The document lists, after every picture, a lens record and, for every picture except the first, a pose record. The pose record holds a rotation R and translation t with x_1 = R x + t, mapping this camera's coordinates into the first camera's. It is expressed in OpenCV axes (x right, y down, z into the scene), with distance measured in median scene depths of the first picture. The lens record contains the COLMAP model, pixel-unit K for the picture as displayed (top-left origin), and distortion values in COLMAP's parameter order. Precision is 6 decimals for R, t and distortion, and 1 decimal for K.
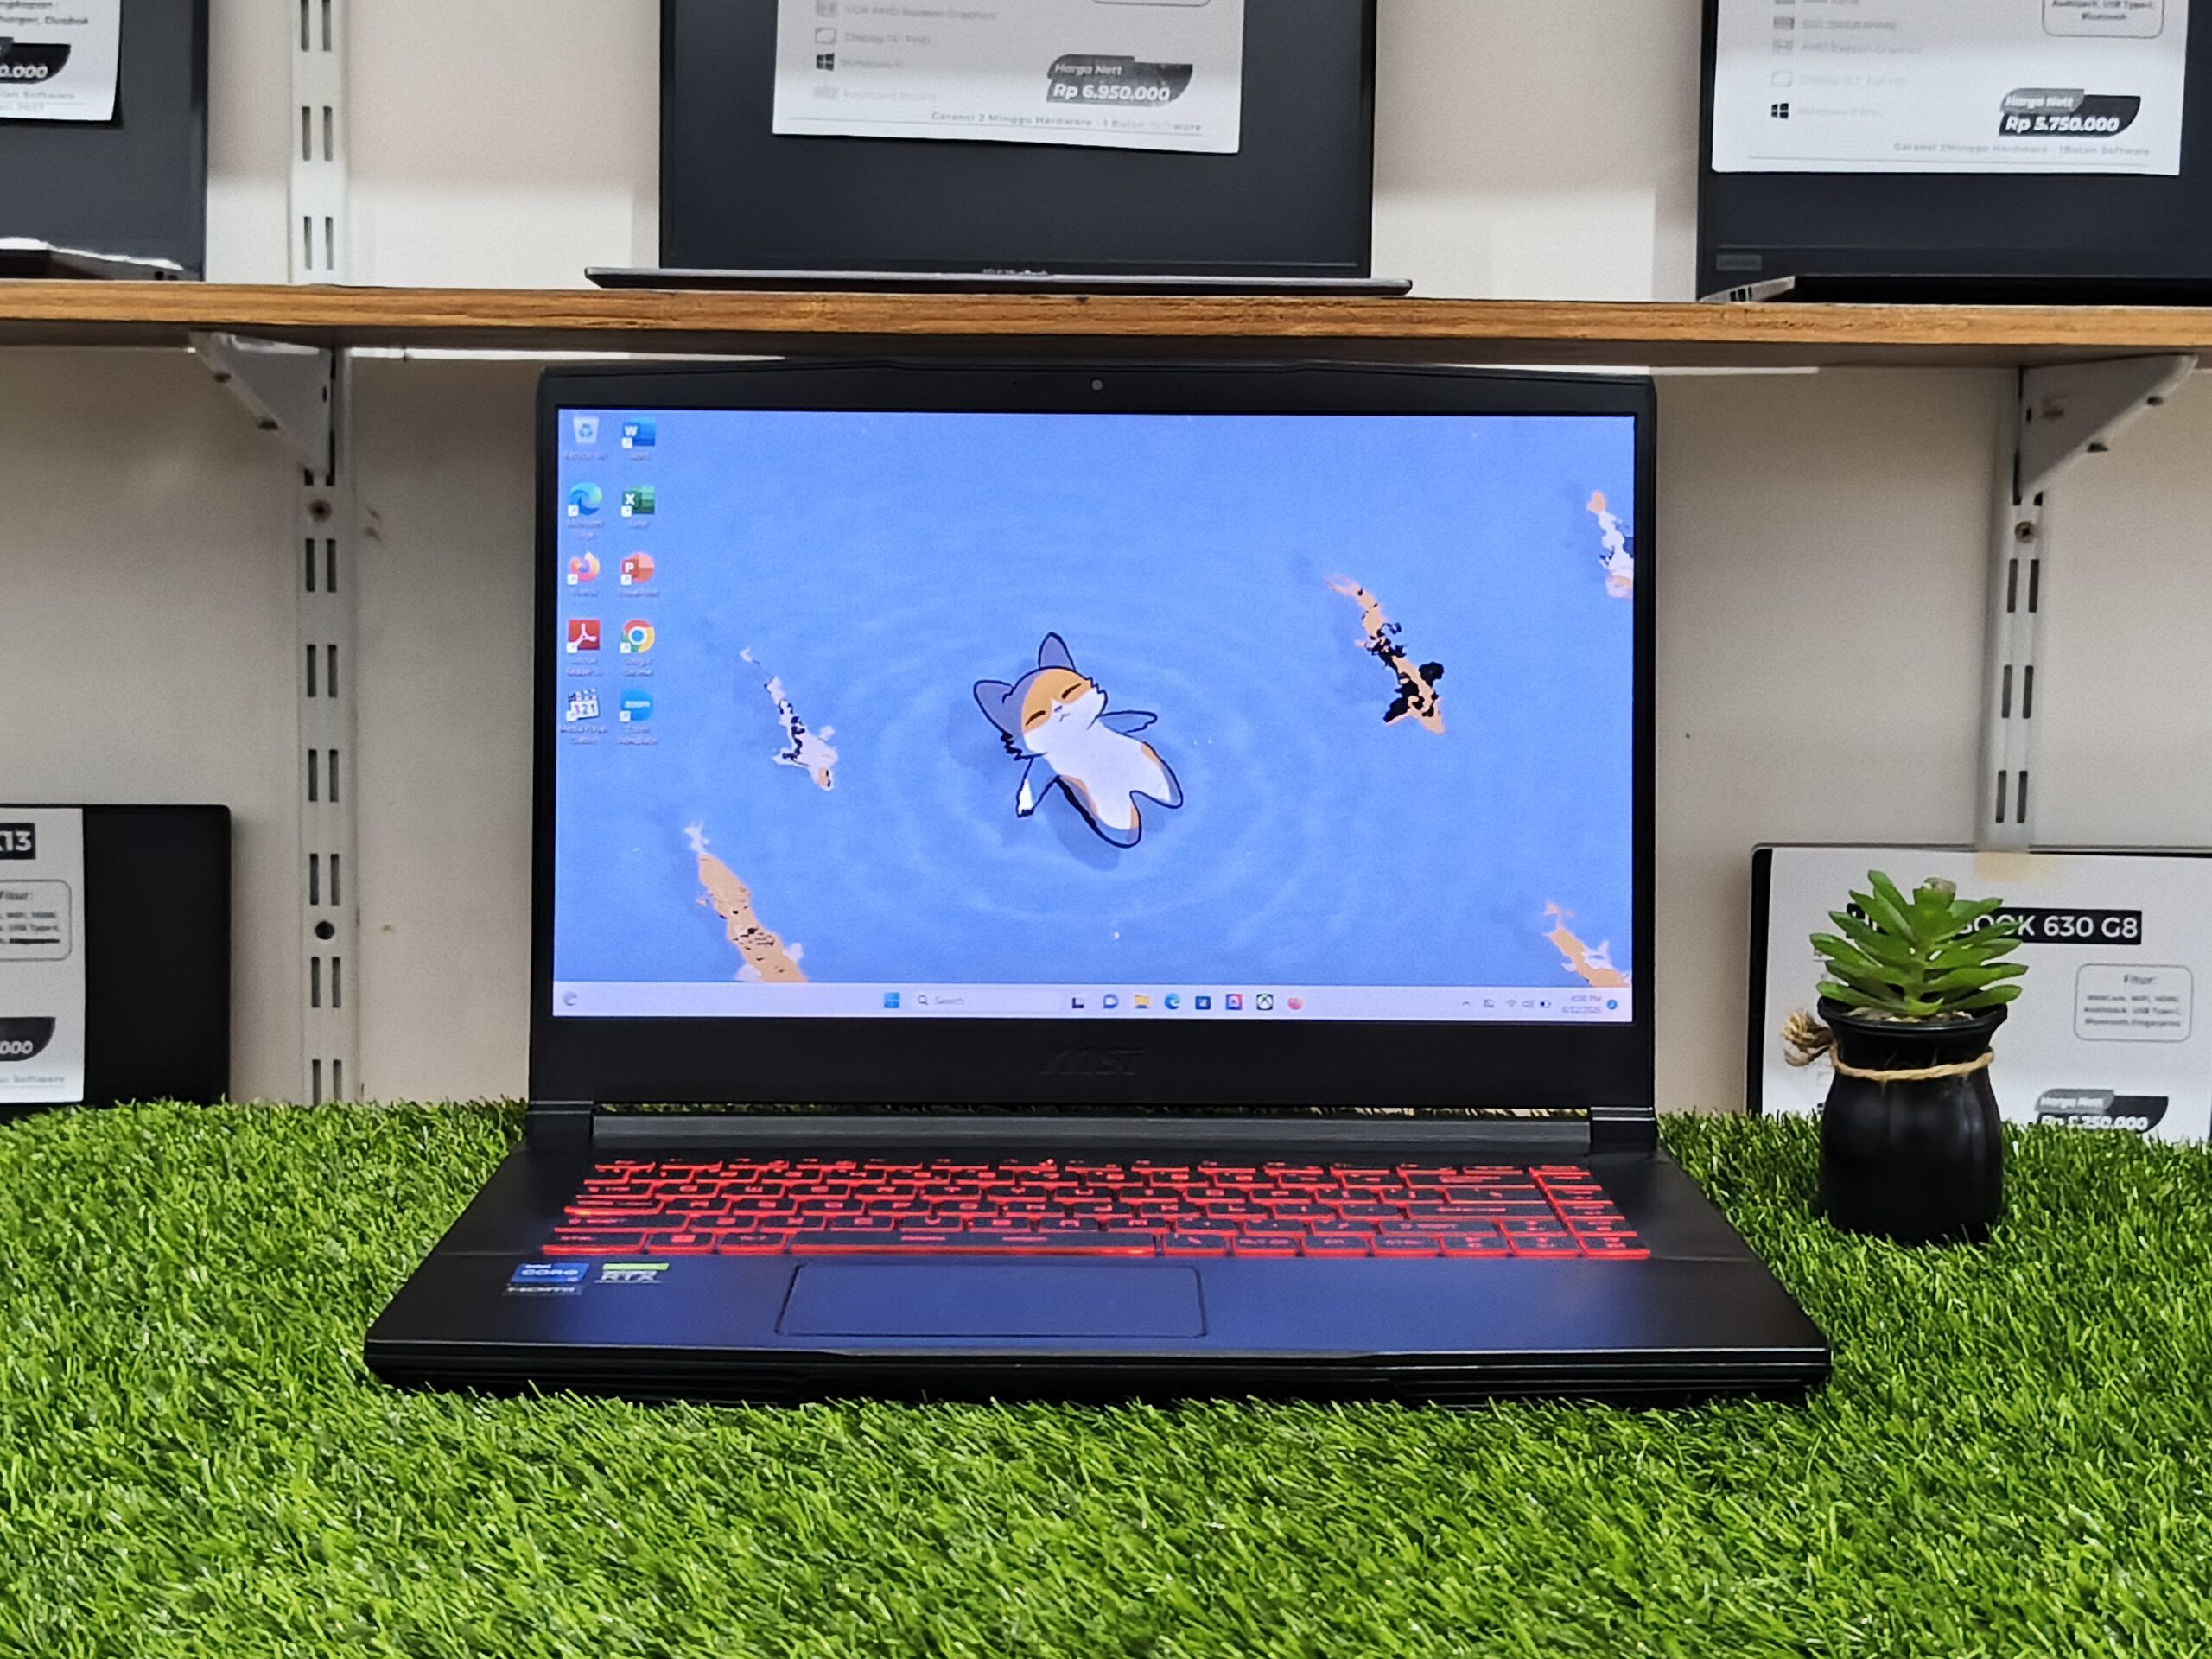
lens RADIAL K [[3321.5, 0, 1118.3], [0, 3321.5, 795.3], [0, 0, 1]] dist [0.106085, -0.199941]
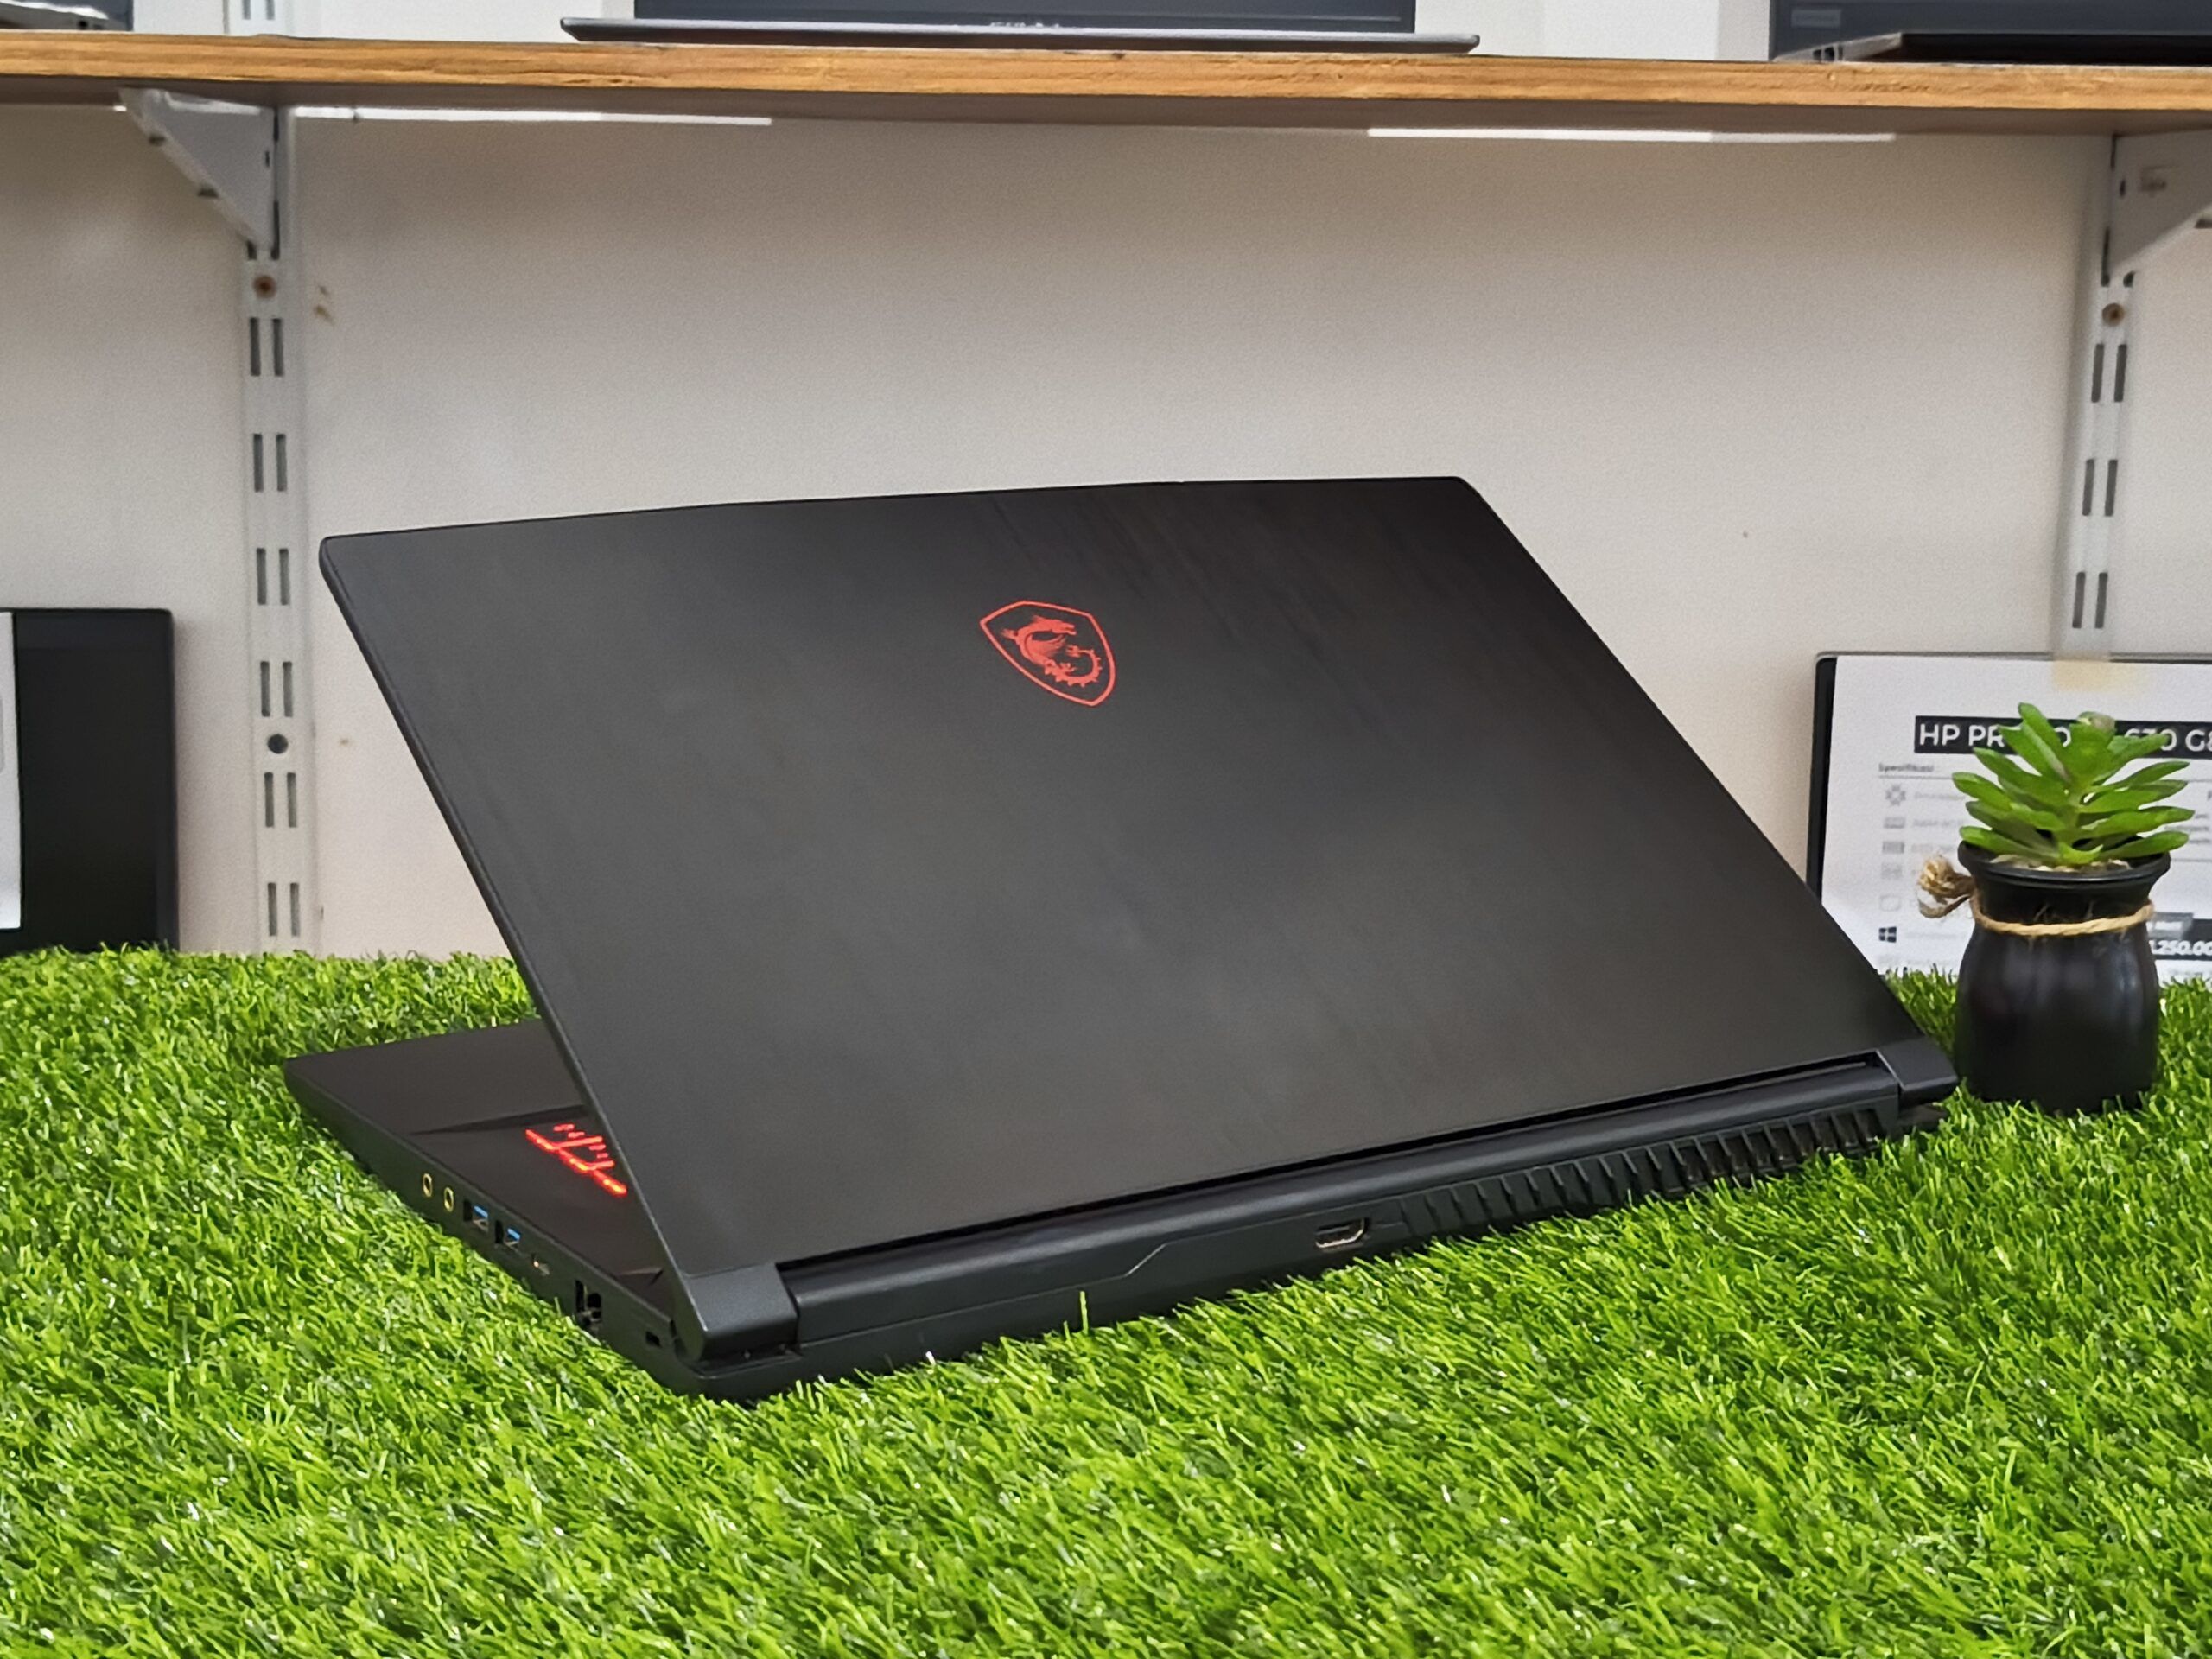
lens RADIAL K [[3340.6, 0, 1106.0], [0, 3340.6, 829.5], [0, 0, 1]] dist [0.108280, -0.347547]
pose [[0.999818, 0.006491, -0.017917, -0.008009], [-0.005074, 0.996938, 0.078035, -0.018823], [0.018369, -0.077929, 0.996790, 0.129902]]
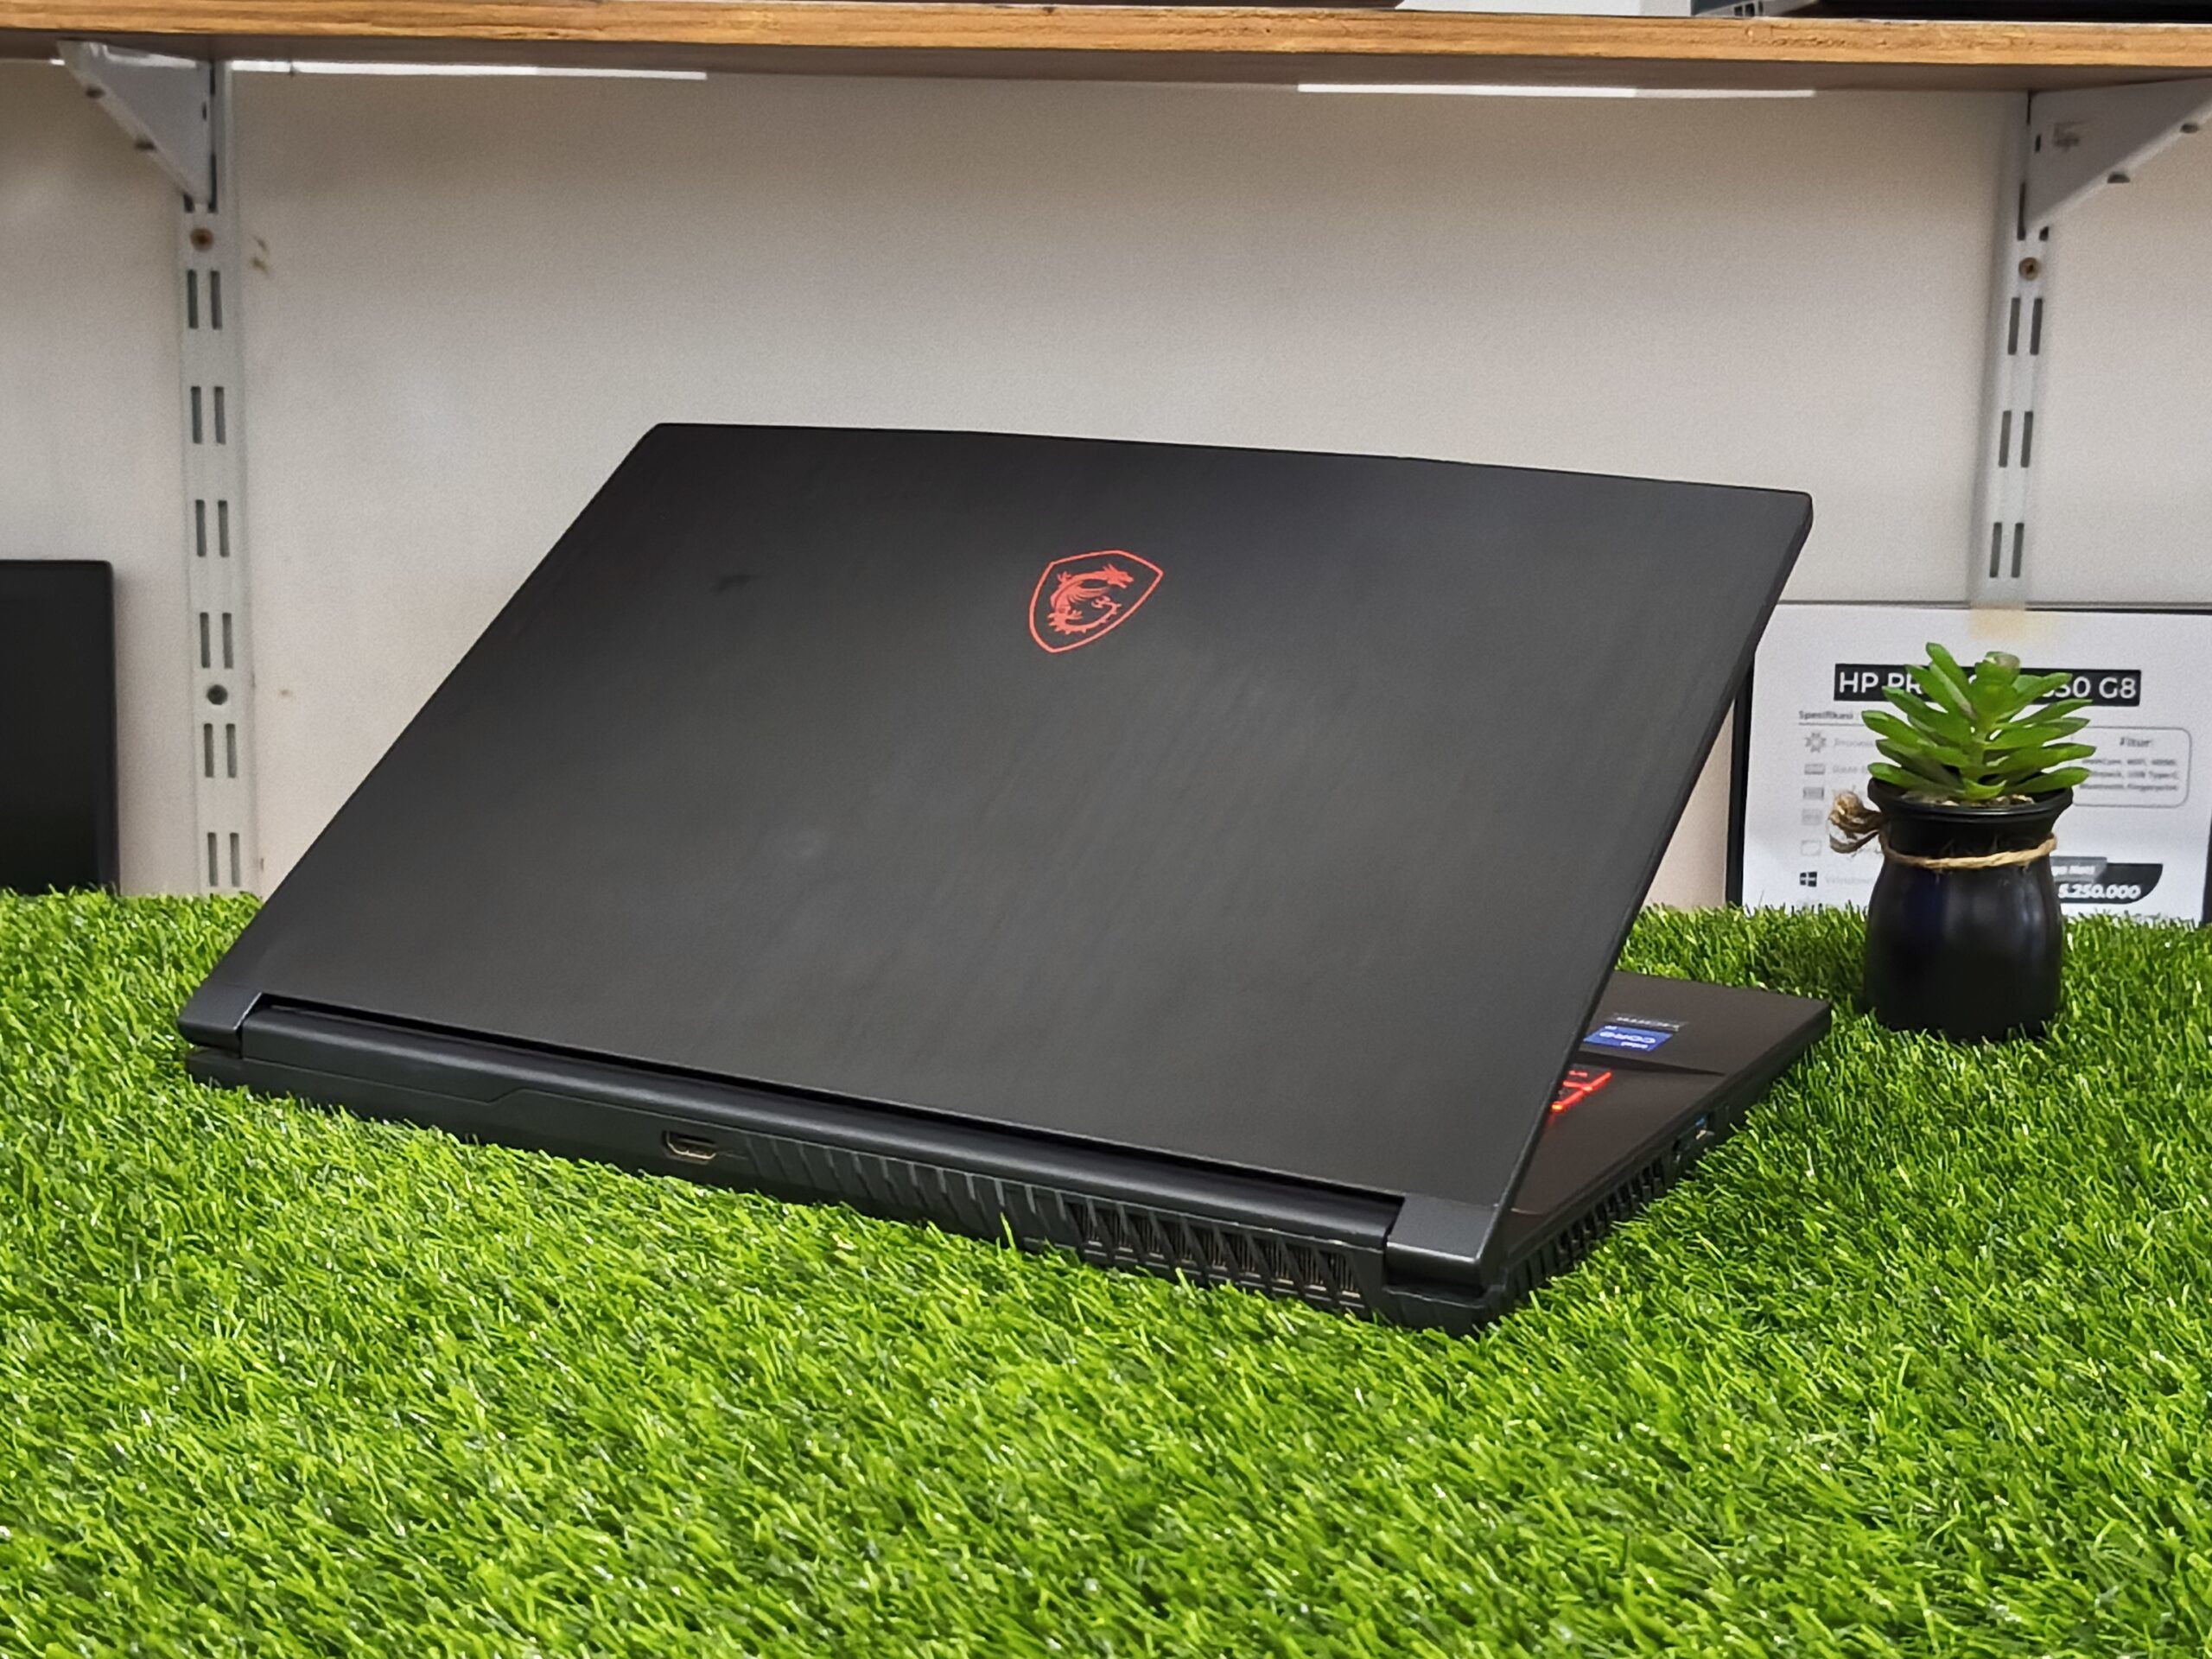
lens RADIAL K [[3340.6, 0, 1106.0], [0, 3340.6, 829.5], [0, 0, 1]] dist [0.108280, -0.347547]
pose [[0.999989, 0.004697, -0.000434, -0.002799], [-0.004639, 0.996004, 0.089187, -0.011508], [0.000851, -0.089184, 0.996015, 0.100430]]
